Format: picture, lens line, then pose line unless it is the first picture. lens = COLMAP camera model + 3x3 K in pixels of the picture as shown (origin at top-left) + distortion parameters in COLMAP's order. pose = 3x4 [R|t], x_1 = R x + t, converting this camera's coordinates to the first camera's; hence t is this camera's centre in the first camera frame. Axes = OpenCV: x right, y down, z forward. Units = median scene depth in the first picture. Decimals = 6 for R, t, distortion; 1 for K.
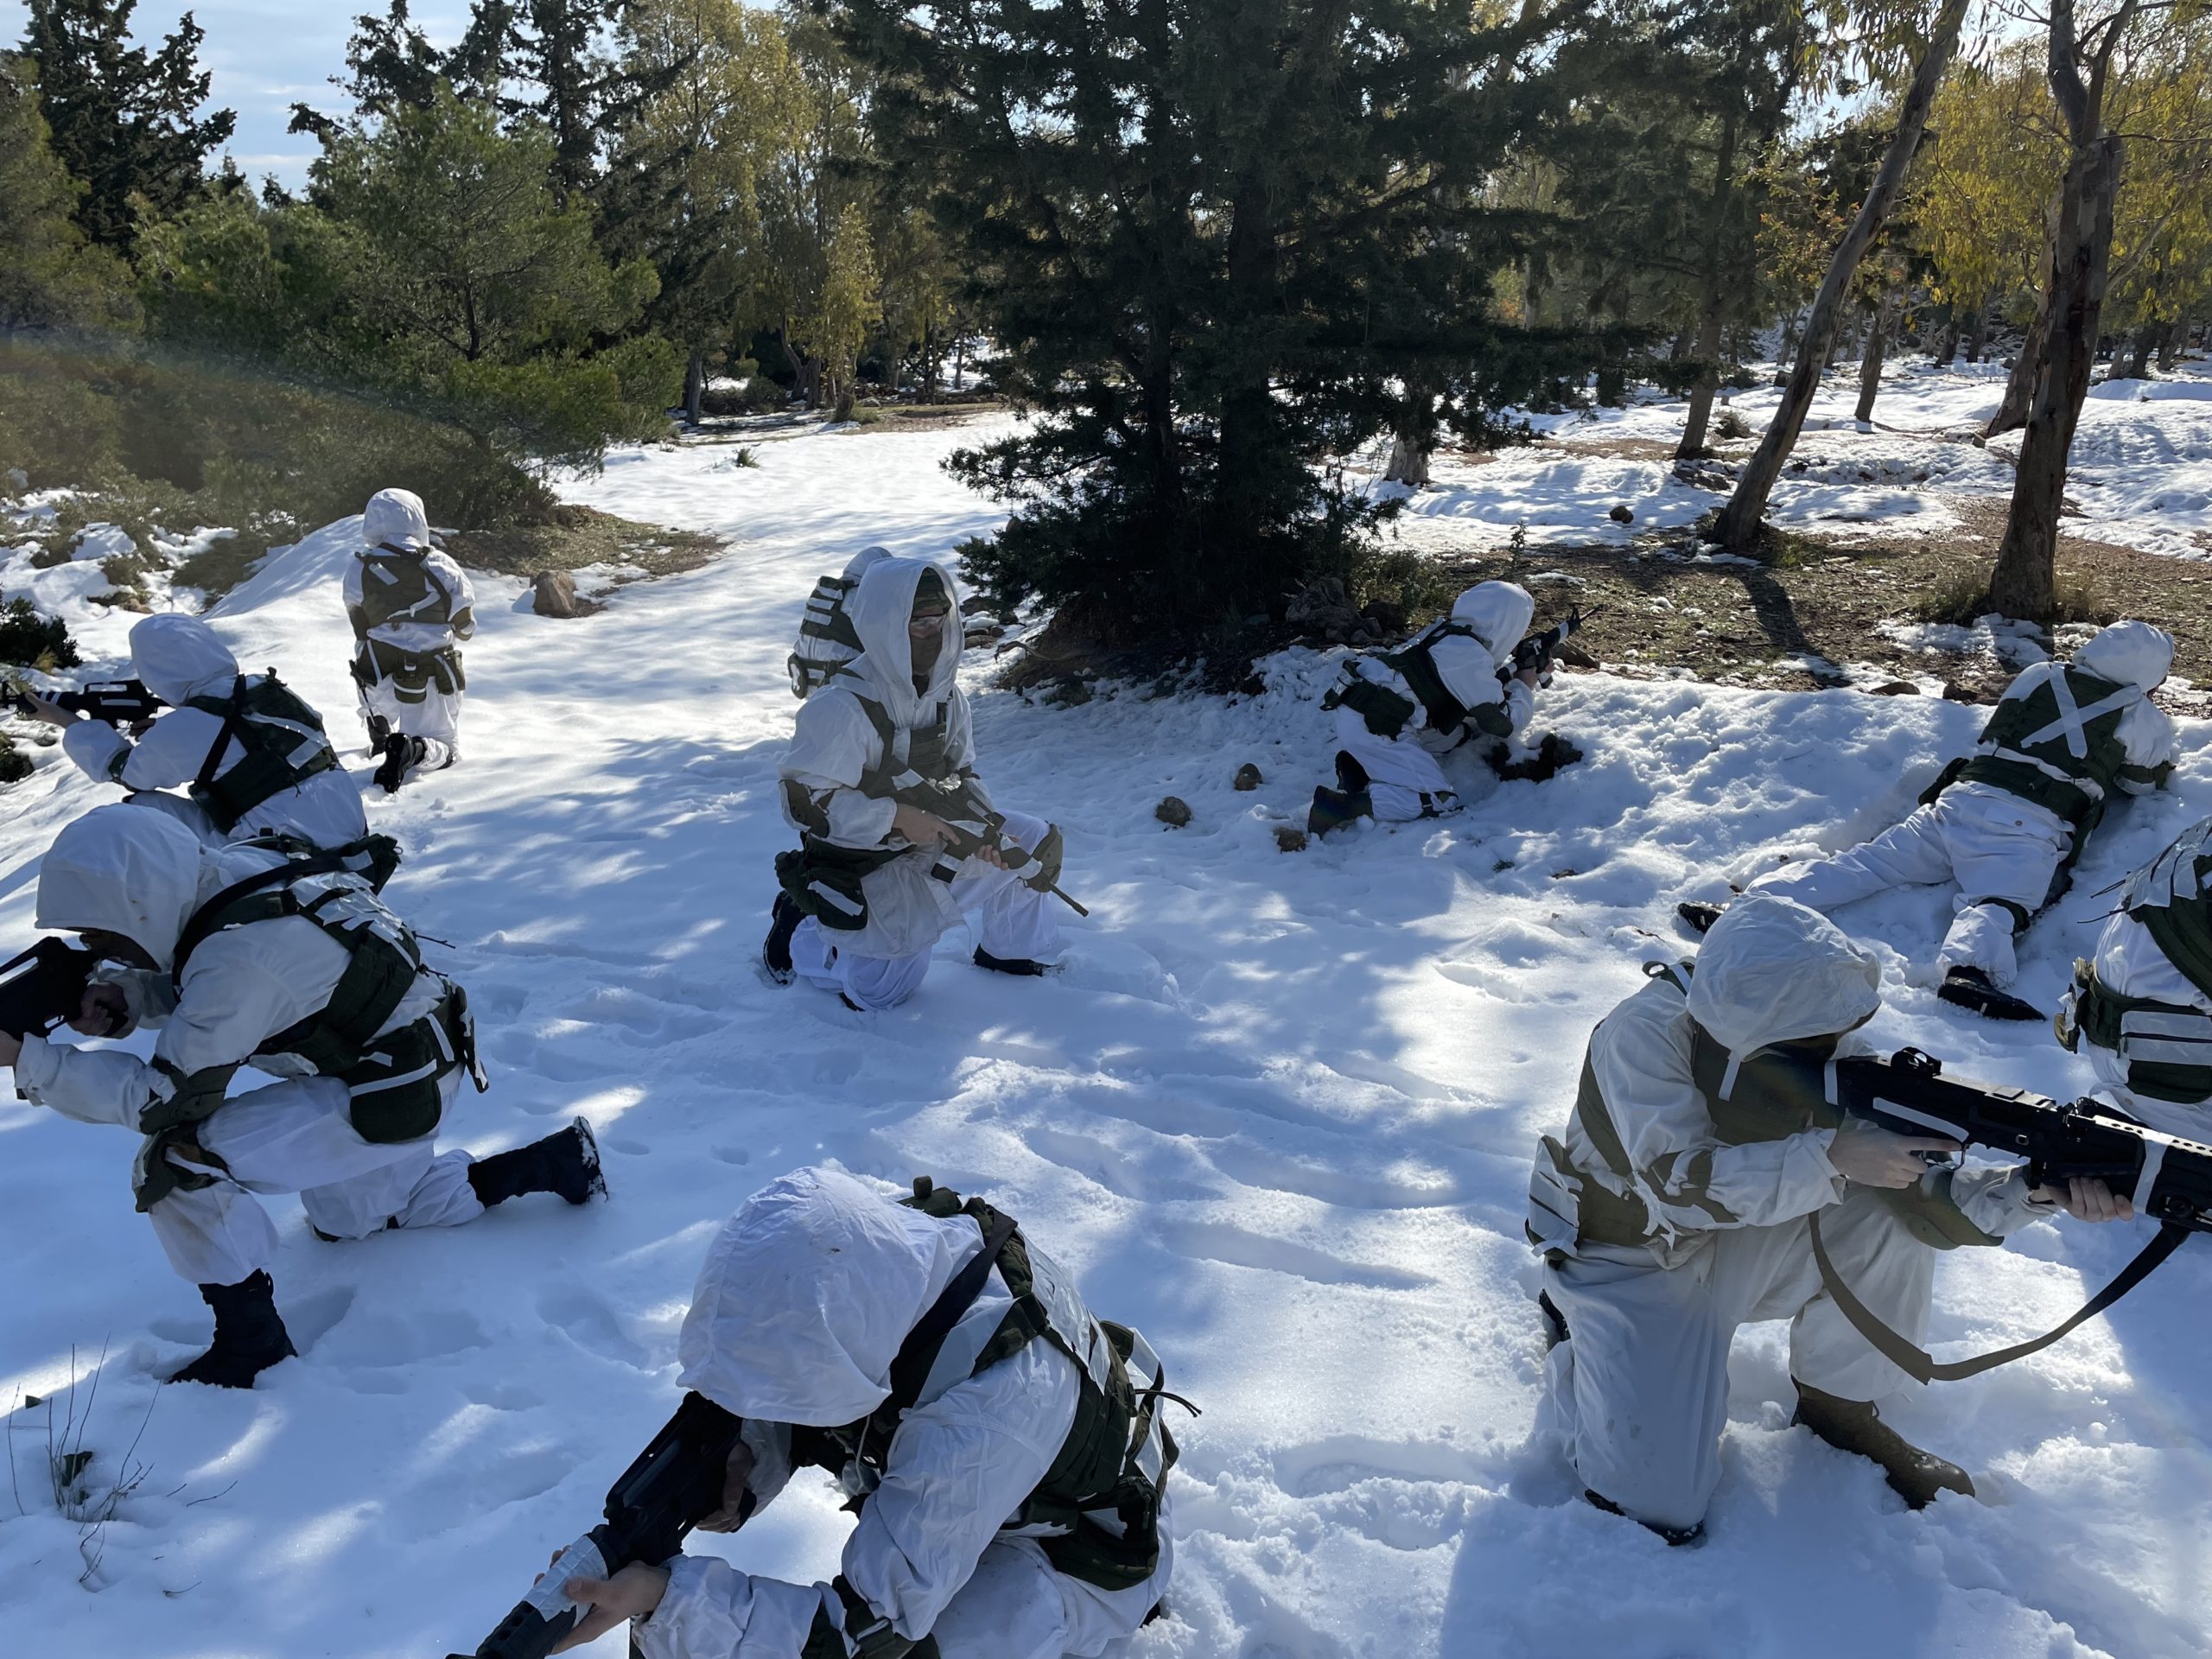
lens RADIAL K [[1725.3, 0, 1107.0], [0, 1725.3, 845.3], [0, 0, 1]] dist [0.055347, -0.080542]
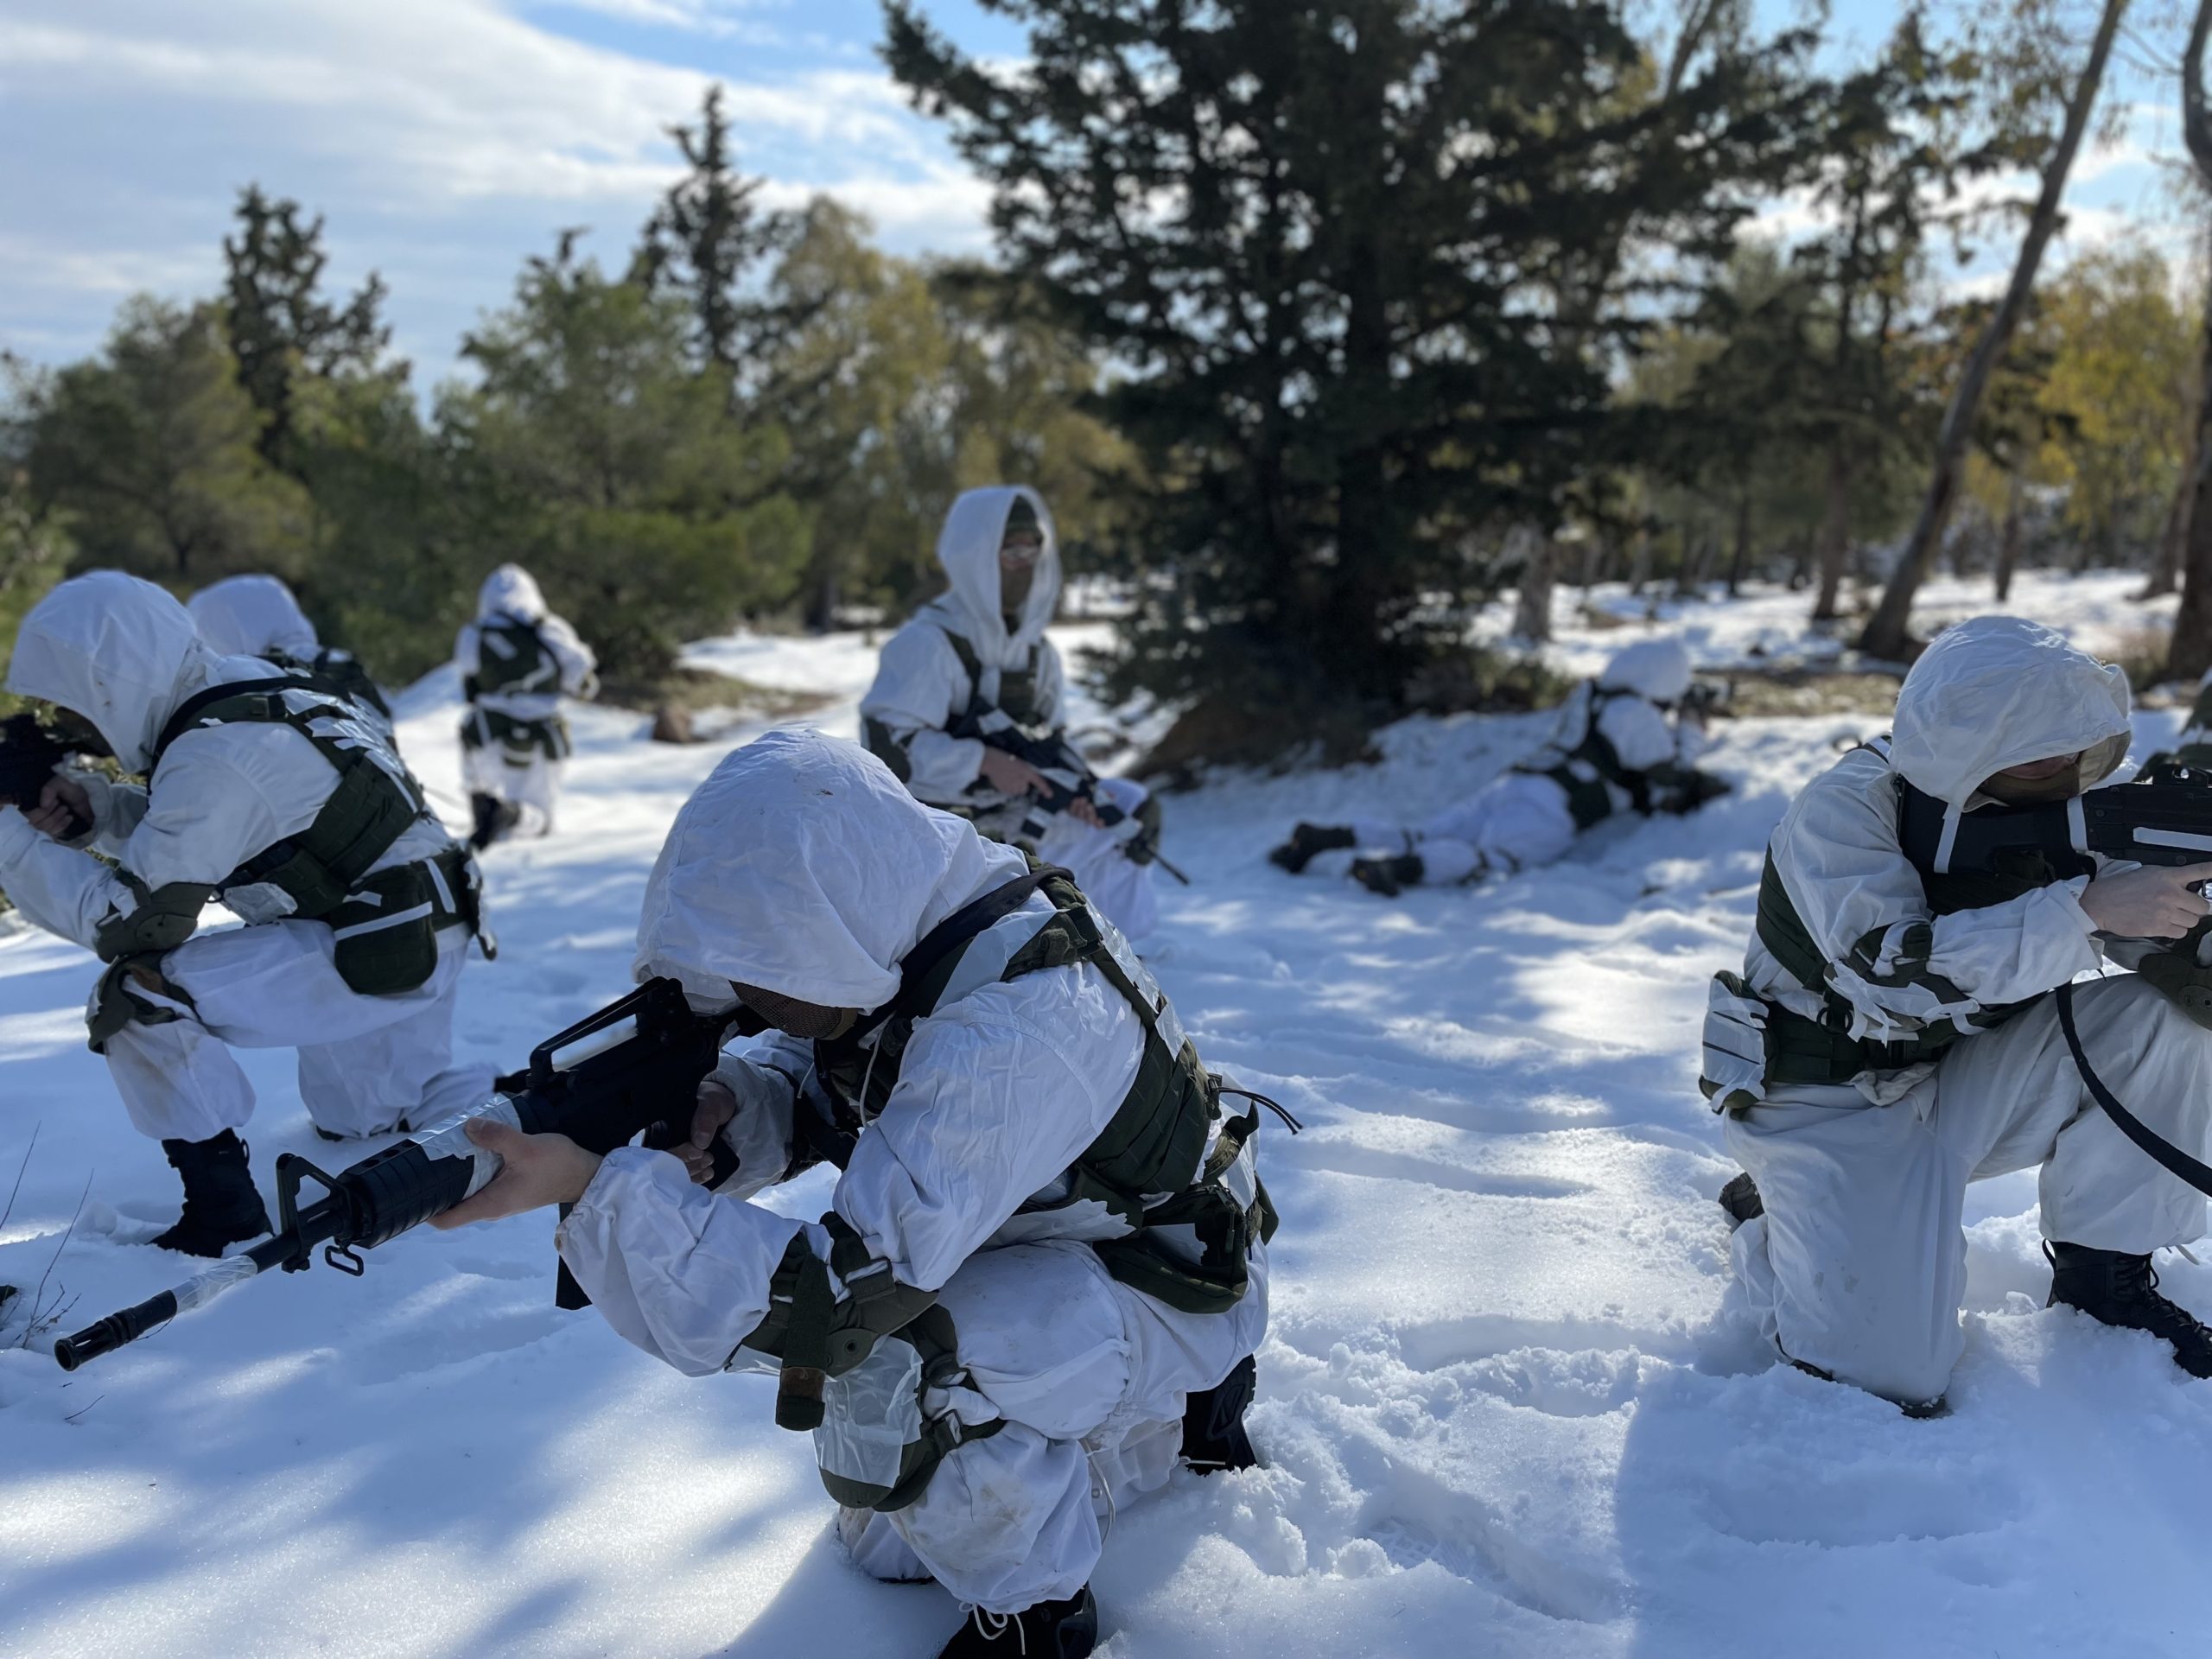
lens RADIAL K [[1725.3, 0, 1114.6], [0, 1725.3, 839.4], [0, 0, 1]] dist [0.055347, -0.080542]
pose [[0.997710, -0.001825, -0.067615, 0.013363], [-0.008220, 0.988955, -0.147985, 0.186635], [0.067138, 0.148202, 0.986676, 0.110917]]
